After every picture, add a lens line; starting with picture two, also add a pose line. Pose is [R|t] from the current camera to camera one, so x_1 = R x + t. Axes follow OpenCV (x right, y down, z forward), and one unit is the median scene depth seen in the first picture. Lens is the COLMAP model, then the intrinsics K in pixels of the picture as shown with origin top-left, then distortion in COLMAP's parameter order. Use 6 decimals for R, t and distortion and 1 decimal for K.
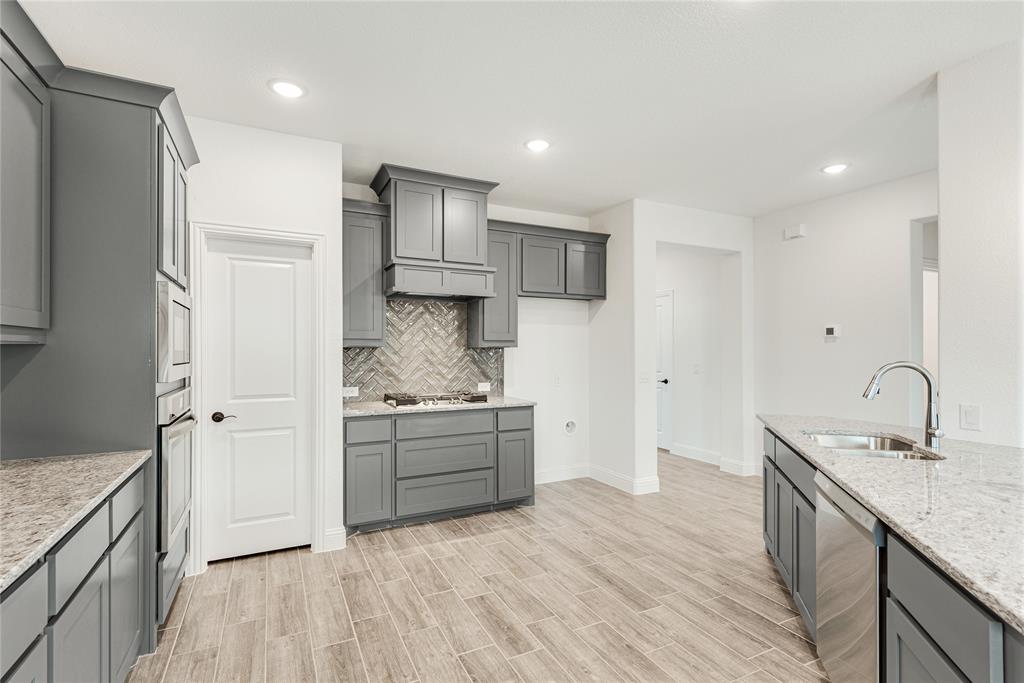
lens RADIAL K [[470.2, 0, 508.7], [0, 470.2, 347.3], [0, 0, 1]] dist [0.001328, 0.000015]
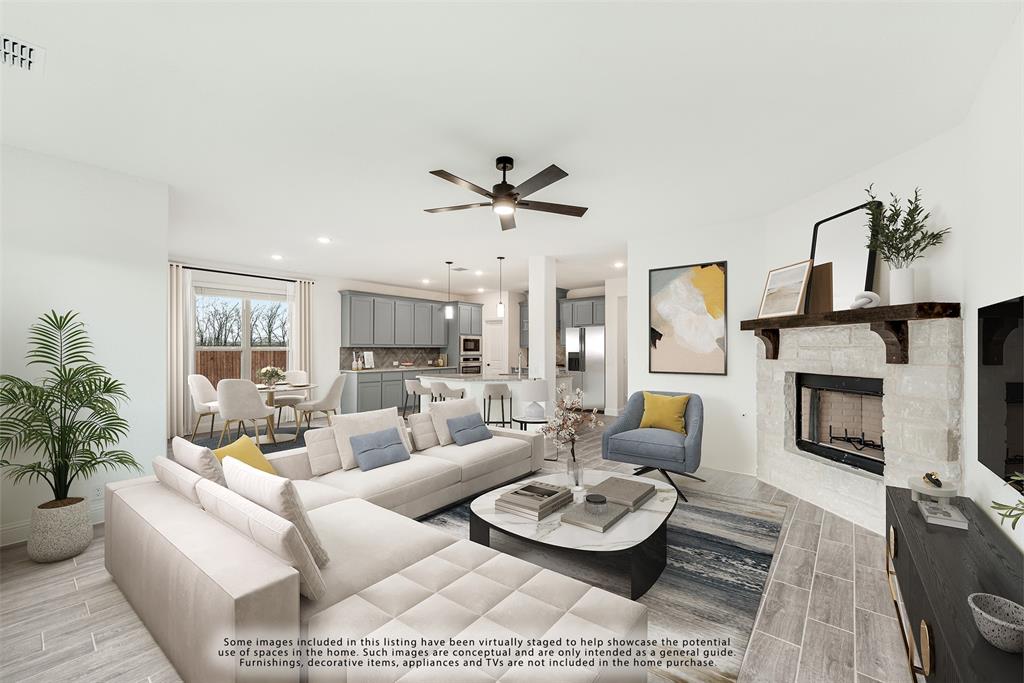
lens RADIAL K [[405.4, 0, 513.5], [0, 405.4, 341.1], [0, 0, 1]] dist [0.006741, 0.000010]
pose [[0.412647, -0.011710, -0.910816, 2.186385], [0.004733, 0.999931, -0.010711, -0.015984], [0.910879, 0.000108, 0.412674, -0.211098]]
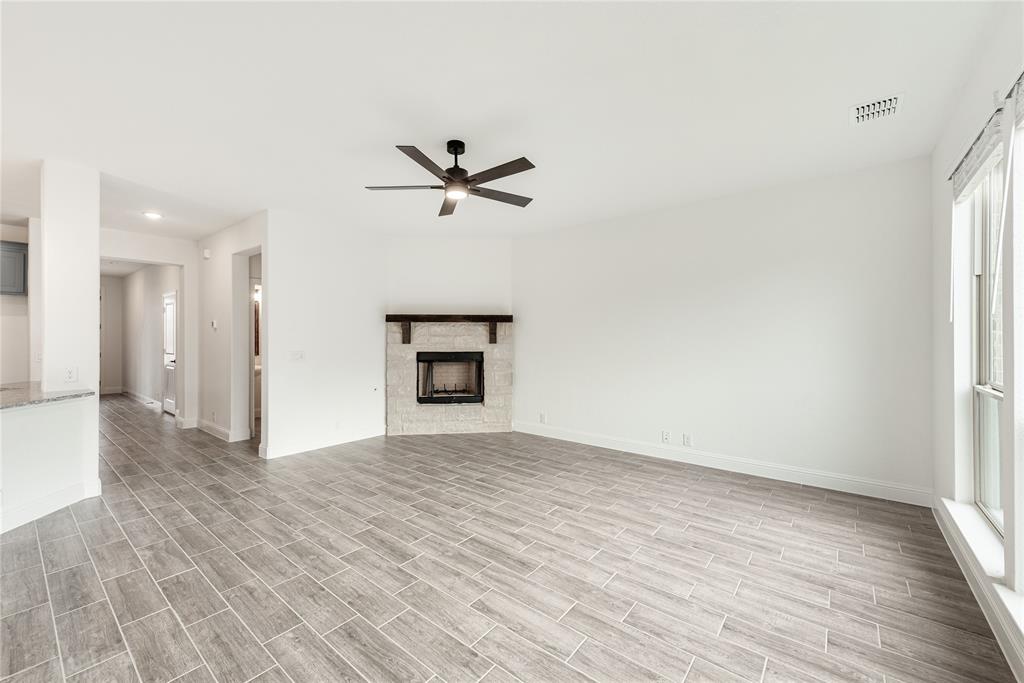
lens RADIAL K [[422.3, 0, 508.4], [0, 422.3, 334.8], [0, 0, 1]] dist [0.001299, 0.000425]
pose [[0.914283, 0.002531, 0.405067, 1.187217], [-0.004799, 0.999978, 0.004585, -0.014878], [-0.405047, -0.006136, 0.914275, -0.685472]]
